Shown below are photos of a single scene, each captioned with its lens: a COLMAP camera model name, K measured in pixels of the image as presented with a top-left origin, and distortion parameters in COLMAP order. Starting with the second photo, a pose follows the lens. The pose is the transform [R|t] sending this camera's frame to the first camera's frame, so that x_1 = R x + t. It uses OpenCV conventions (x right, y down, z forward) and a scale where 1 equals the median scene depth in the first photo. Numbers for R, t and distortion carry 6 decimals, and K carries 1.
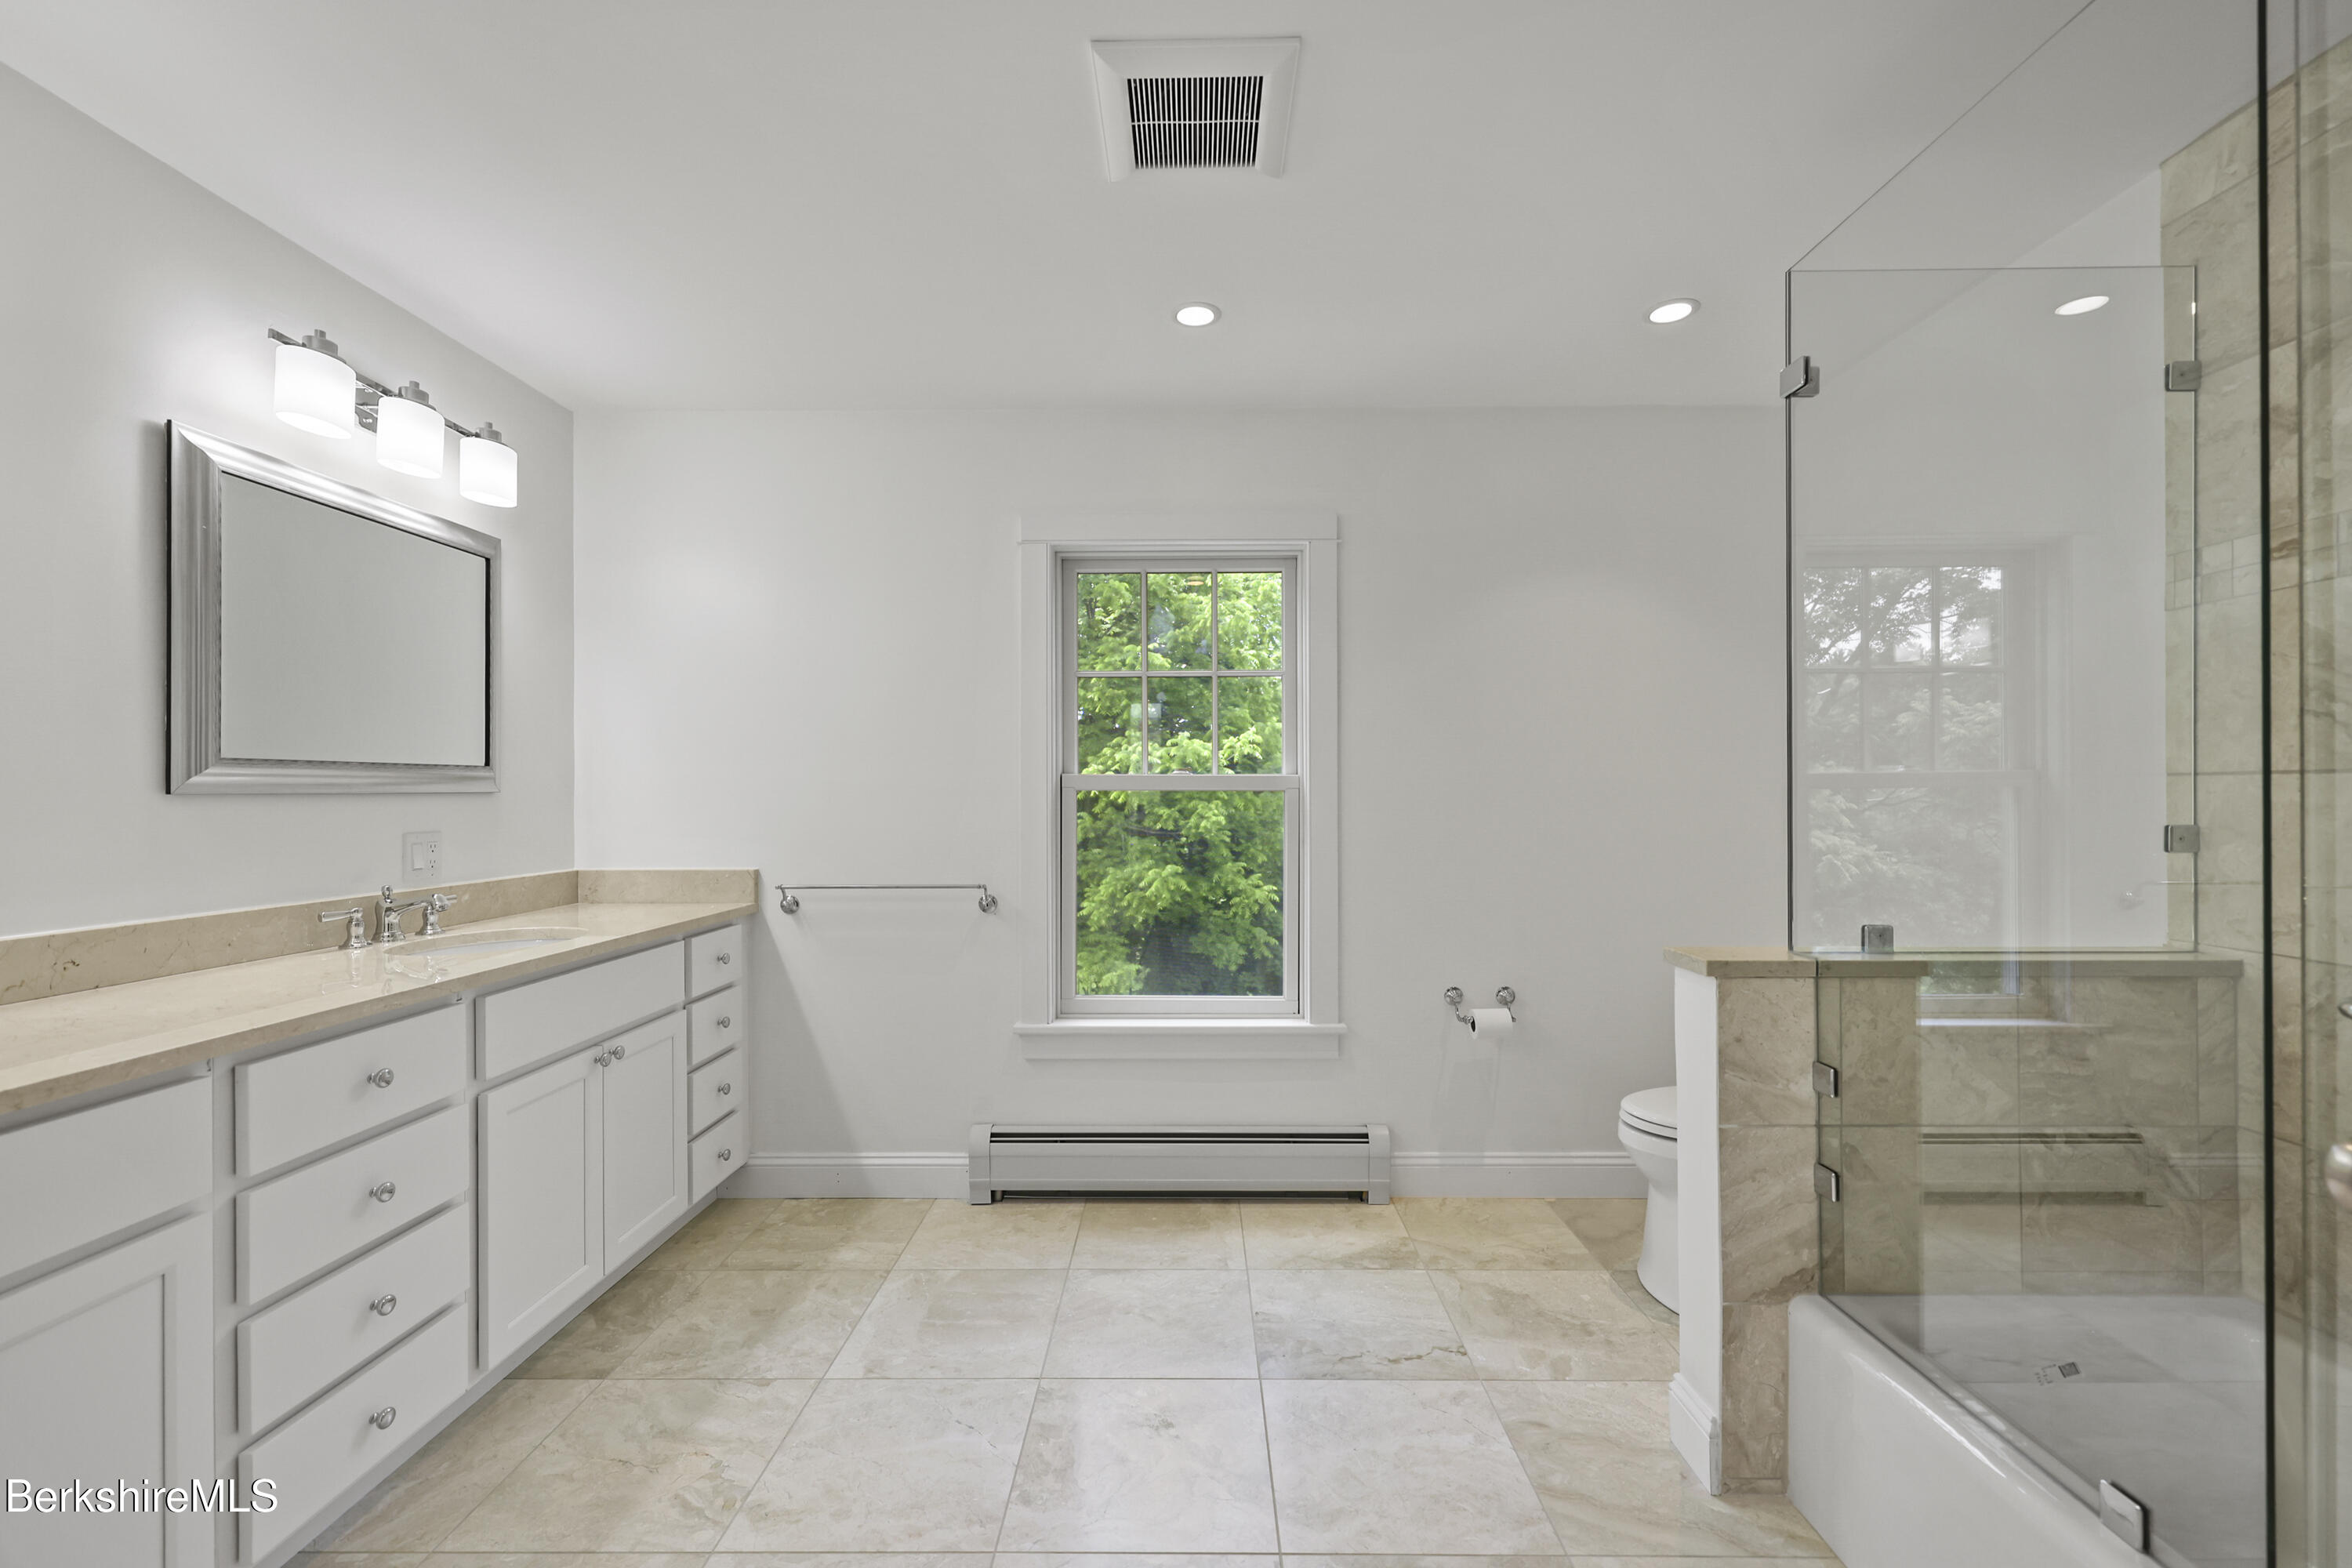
lens RADIAL K [[948.7, 0, 1185.2], [0, 948.7, 799.6], [0, 0, 1]] dist [0.000364, 0.000042]
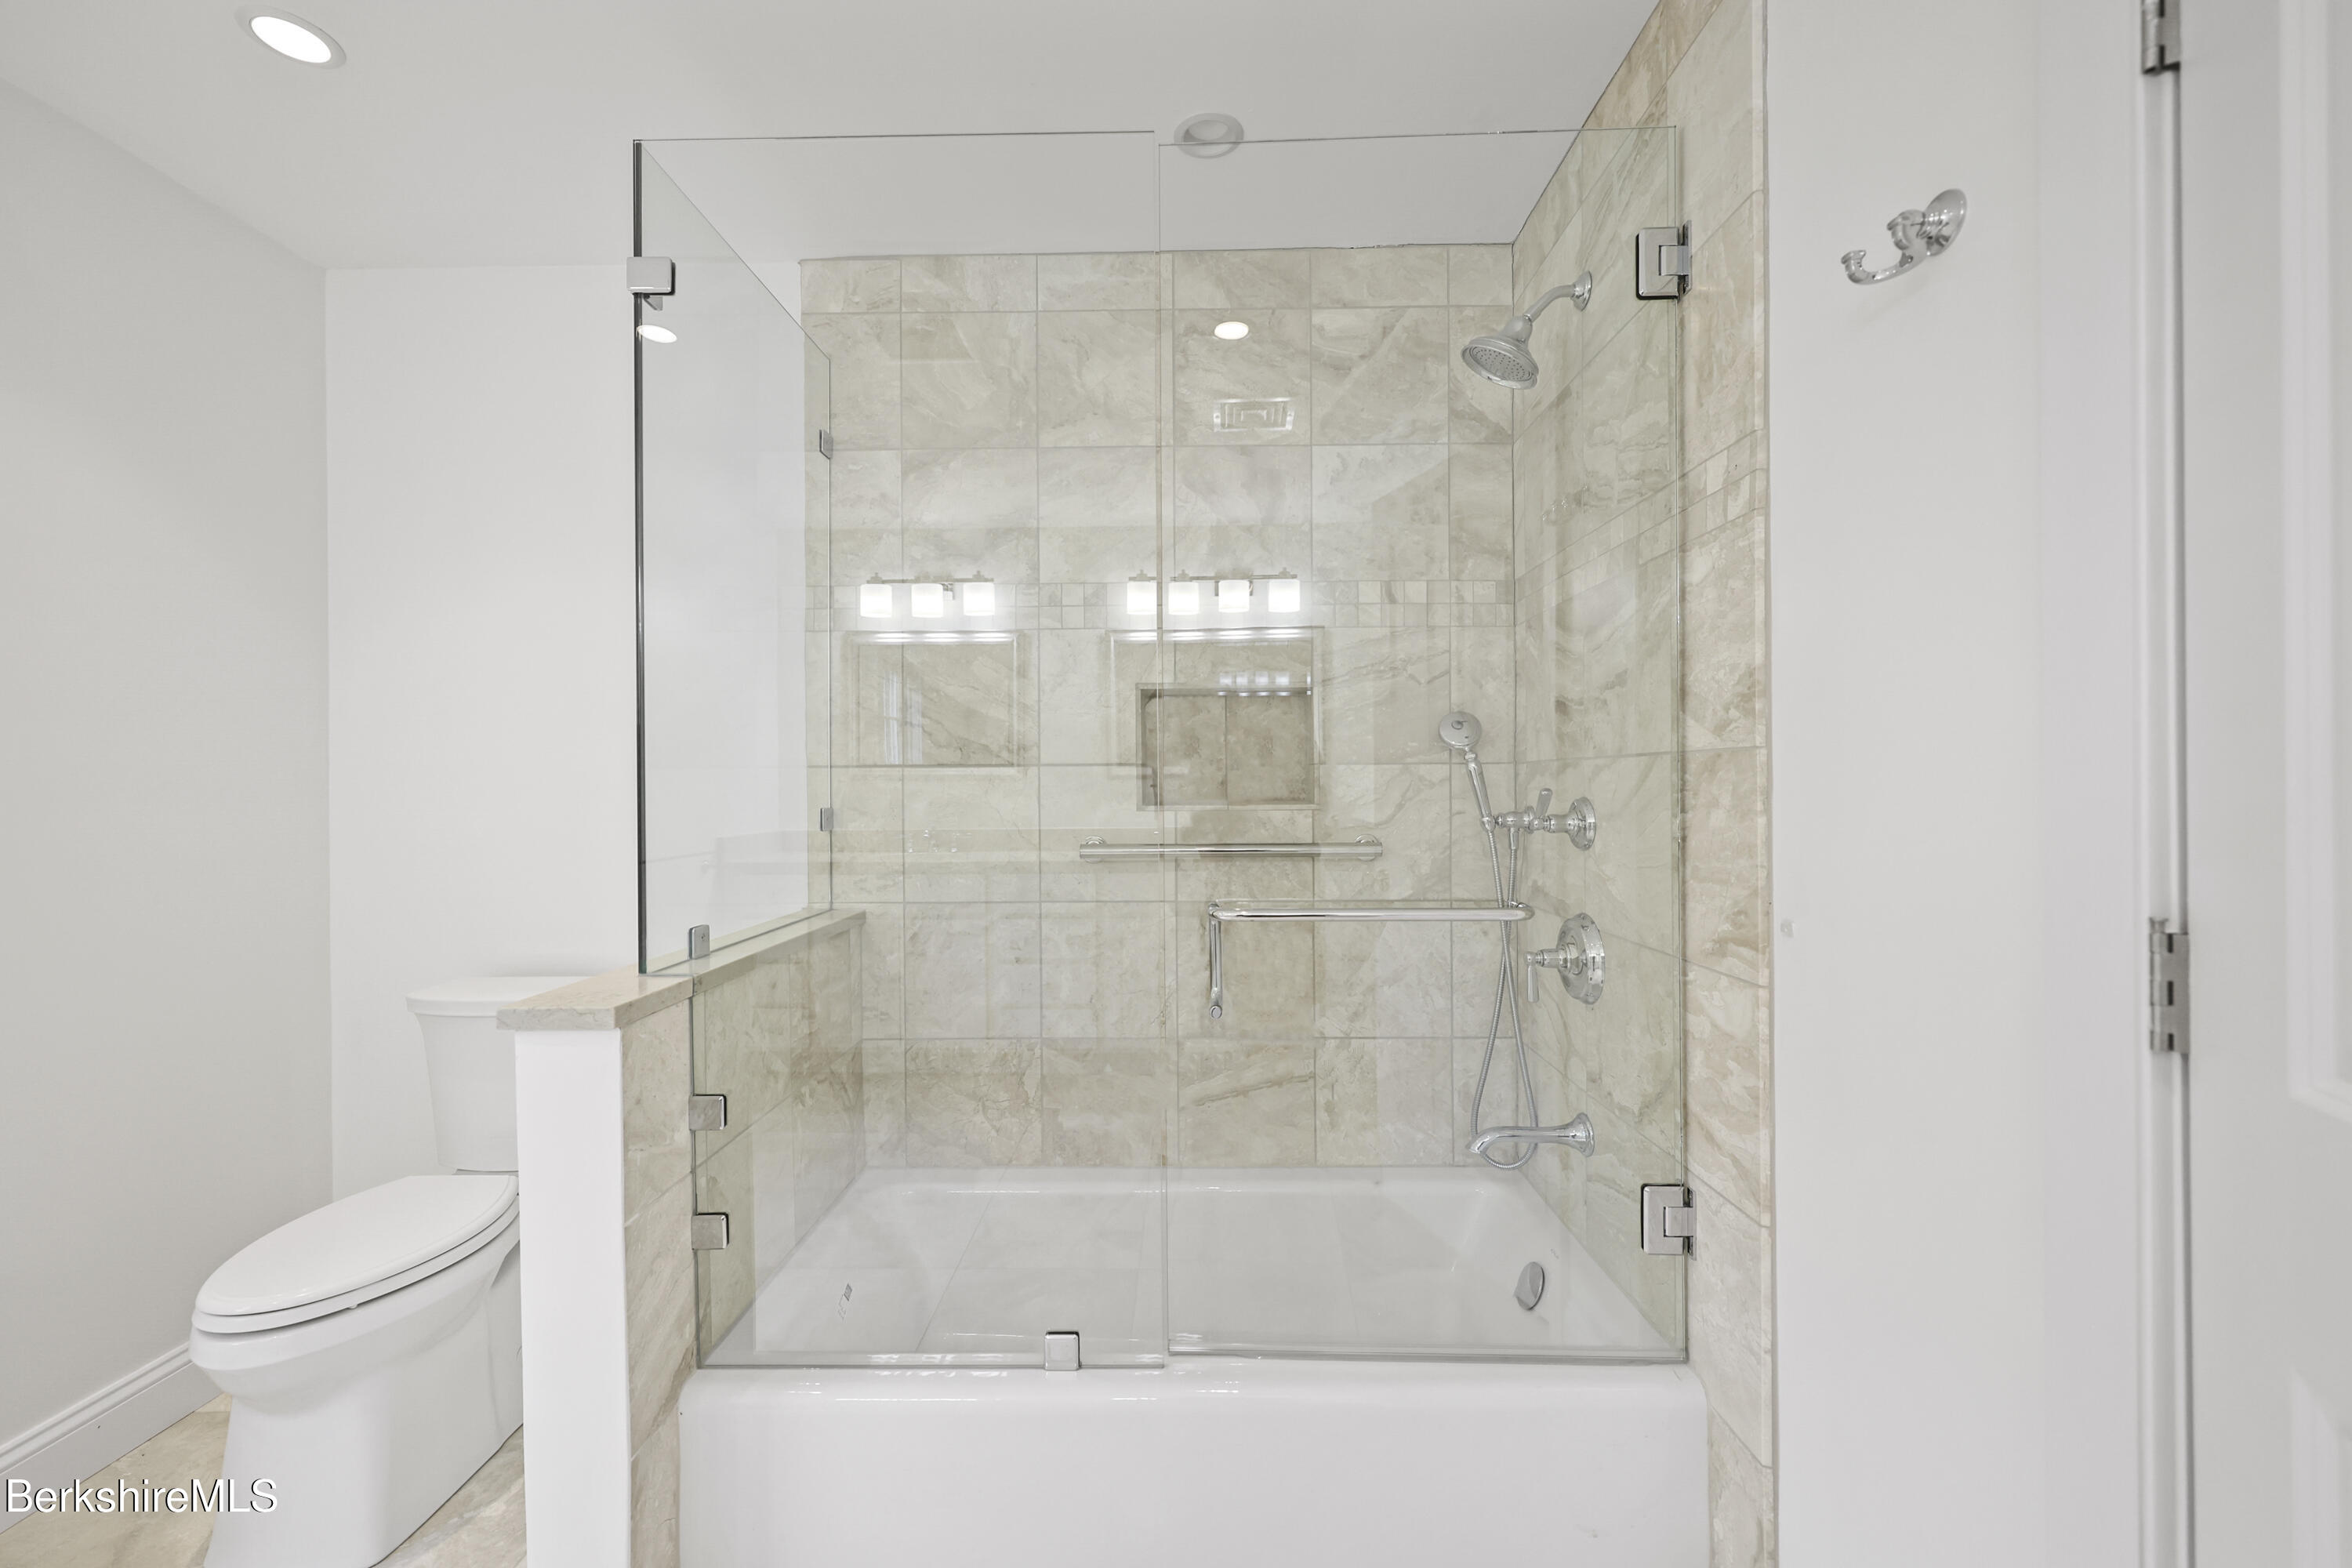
lens RADIAL K [[948.7, 0, 1187.8], [0, 948.7, 774.5], [0, 0, 1]] dist [0.000364, 0.000042]
pose [[0.010493, 0.013623, 0.999852, -0.183013], [-0.001771, 0.999906, -0.013605, -0.000866], [-0.999943, -0.001628, 0.010516, 0.548441]]
